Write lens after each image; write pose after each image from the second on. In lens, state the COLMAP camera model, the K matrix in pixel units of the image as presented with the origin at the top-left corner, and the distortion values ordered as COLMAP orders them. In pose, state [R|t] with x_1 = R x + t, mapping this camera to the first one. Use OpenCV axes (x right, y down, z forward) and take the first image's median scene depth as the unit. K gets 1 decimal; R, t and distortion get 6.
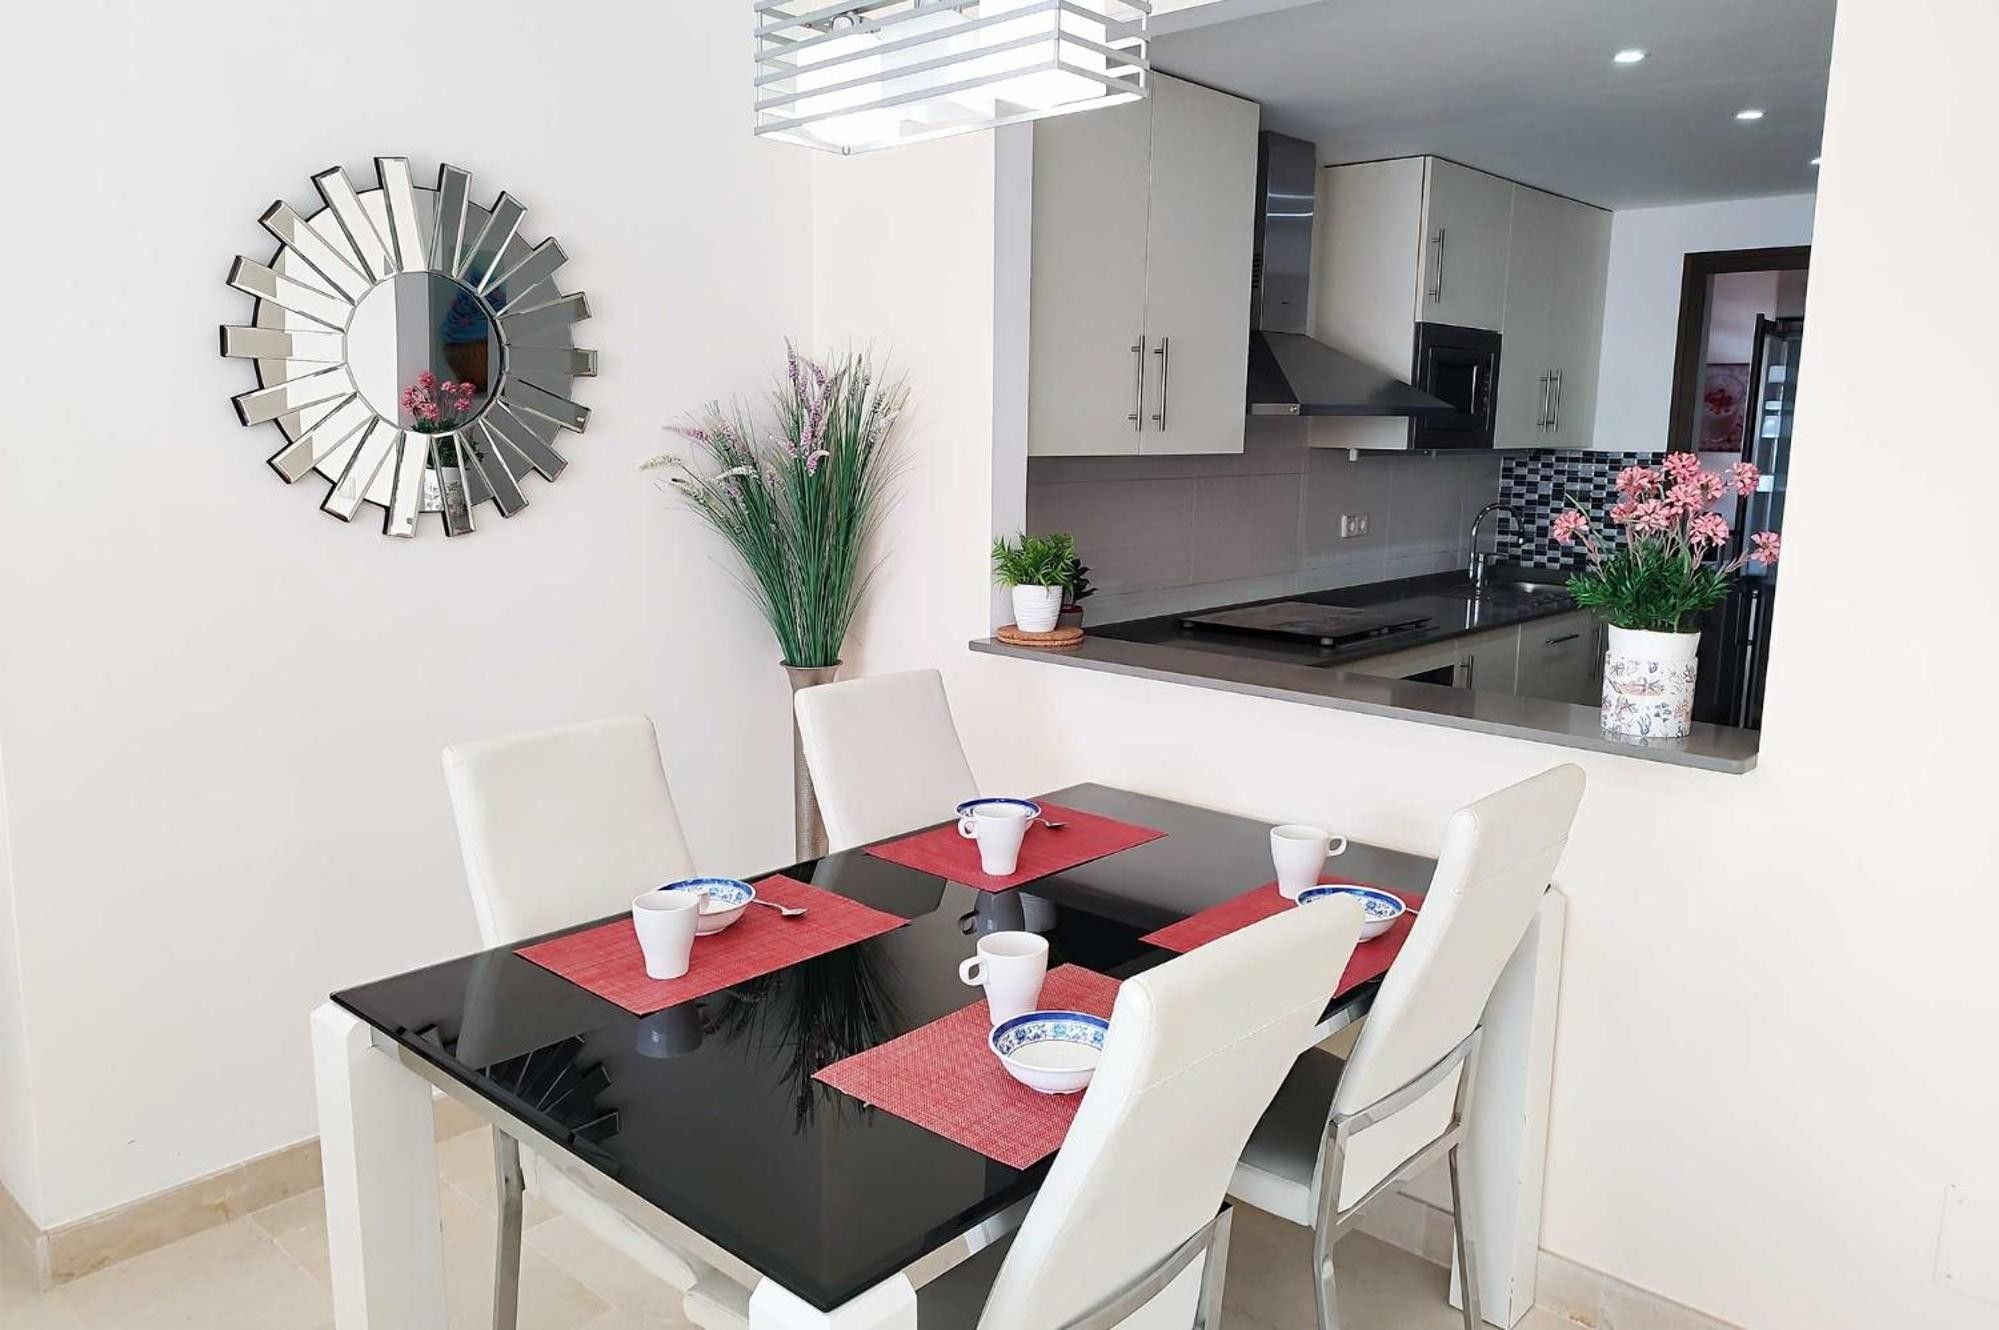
lens RADIAL K [[1406.2, 0, 999.5], [0, 1406.2, 665.0], [0, 0, 1]] dist [0.001812, 0.000078]
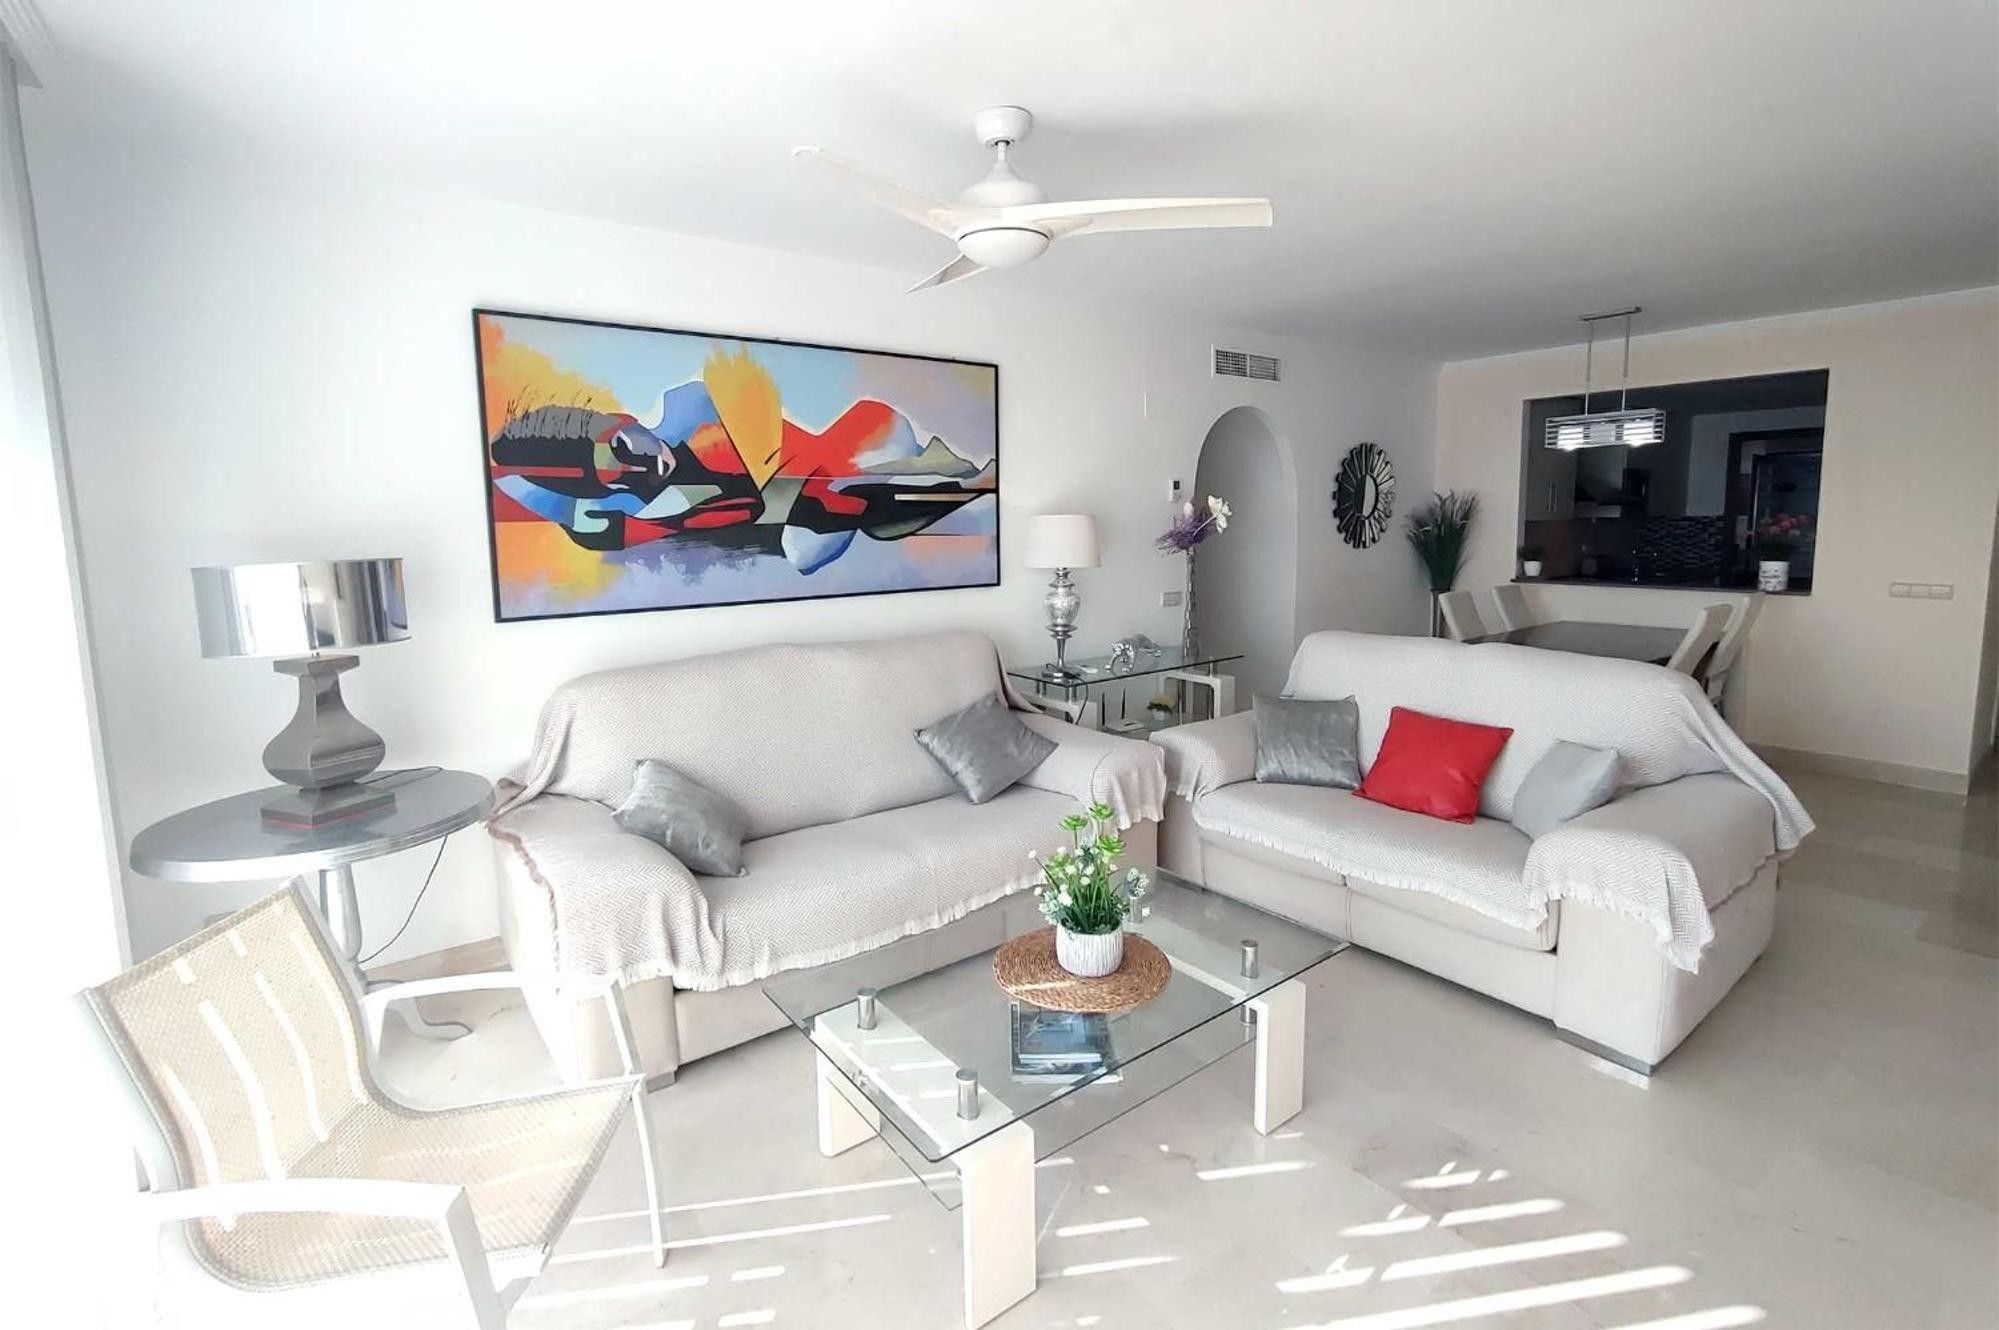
lens RADIAL K [[908.0, 0, 906.3], [0, 908.0, 663.5], [0, 0, 1]] dist [-0.001870, -0.000302]
pose [[0.978495, 0.002078, -0.206261, -0.575194], [-0.004986, 0.999895, -0.013577, 0.129619], [0.206212, 0.014313, 0.978403, -0.806241]]
